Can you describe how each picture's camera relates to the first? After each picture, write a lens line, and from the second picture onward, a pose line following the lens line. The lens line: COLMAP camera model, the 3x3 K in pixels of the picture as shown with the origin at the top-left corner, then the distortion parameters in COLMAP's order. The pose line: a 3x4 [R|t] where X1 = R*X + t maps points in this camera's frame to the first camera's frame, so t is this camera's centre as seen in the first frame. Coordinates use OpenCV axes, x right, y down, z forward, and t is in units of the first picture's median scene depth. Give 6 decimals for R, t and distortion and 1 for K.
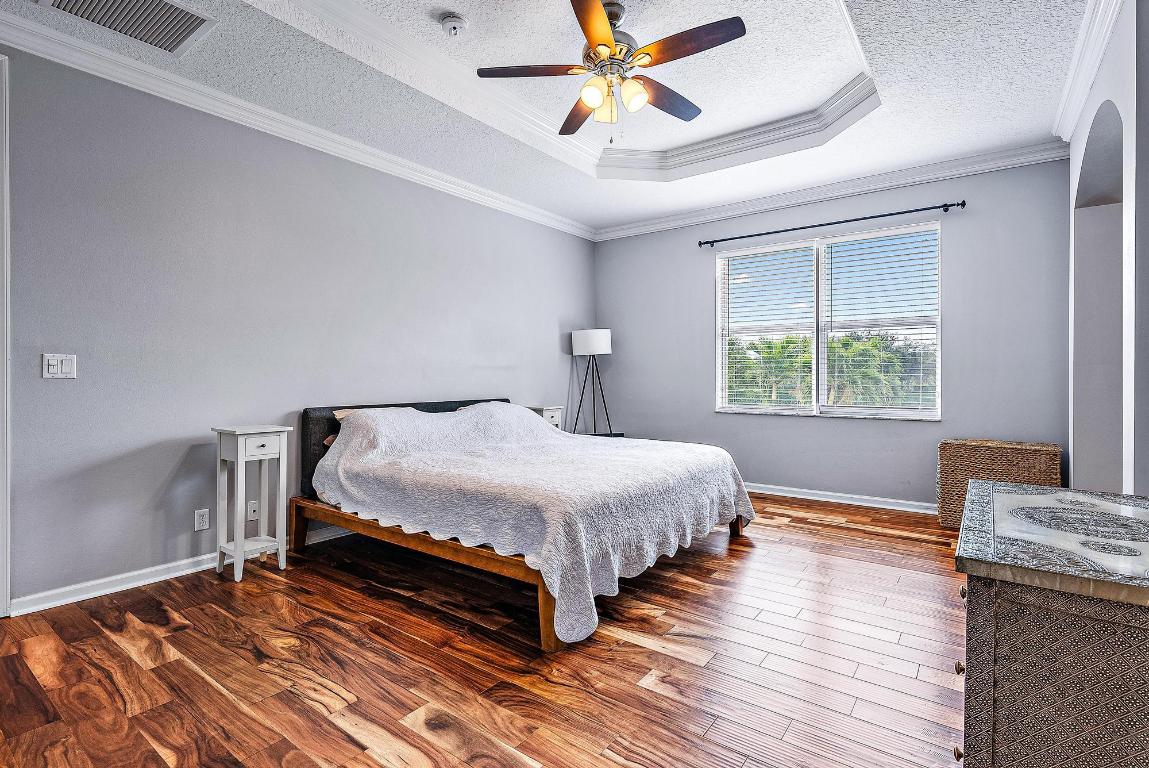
lens RADIAL K [[548.8, 0, 578.2], [0, 548.8, 380.1], [0, 0, 1]] dist [0.002971, 0.000005]
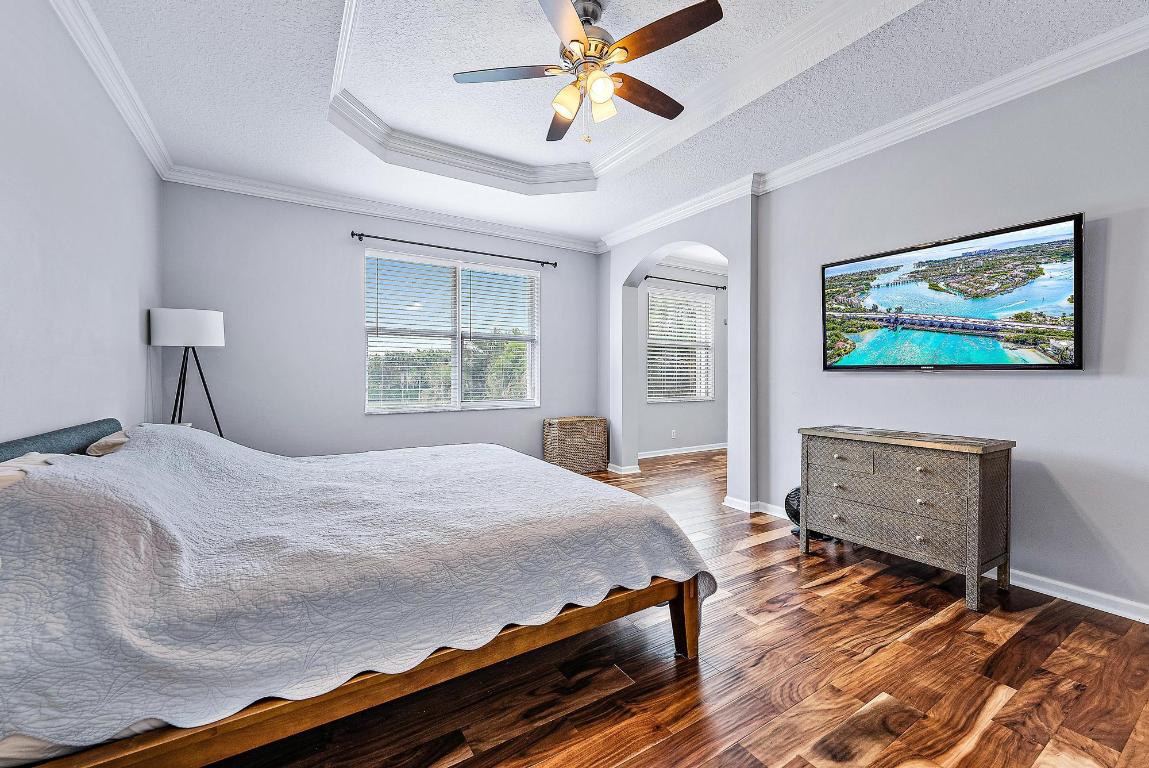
lens RADIAL K [[462.9, 0, 578.0], [0, 462.9, 378.9], [0, 0, 1]] dist [-0.001279, -0.000164]
pose [[0.358931, -0.004967, 0.933351, -0.468283], [0.006256, 0.999976, 0.002916, -0.004753], [-0.933343, 0.004792, 0.358954, 0.462721]]
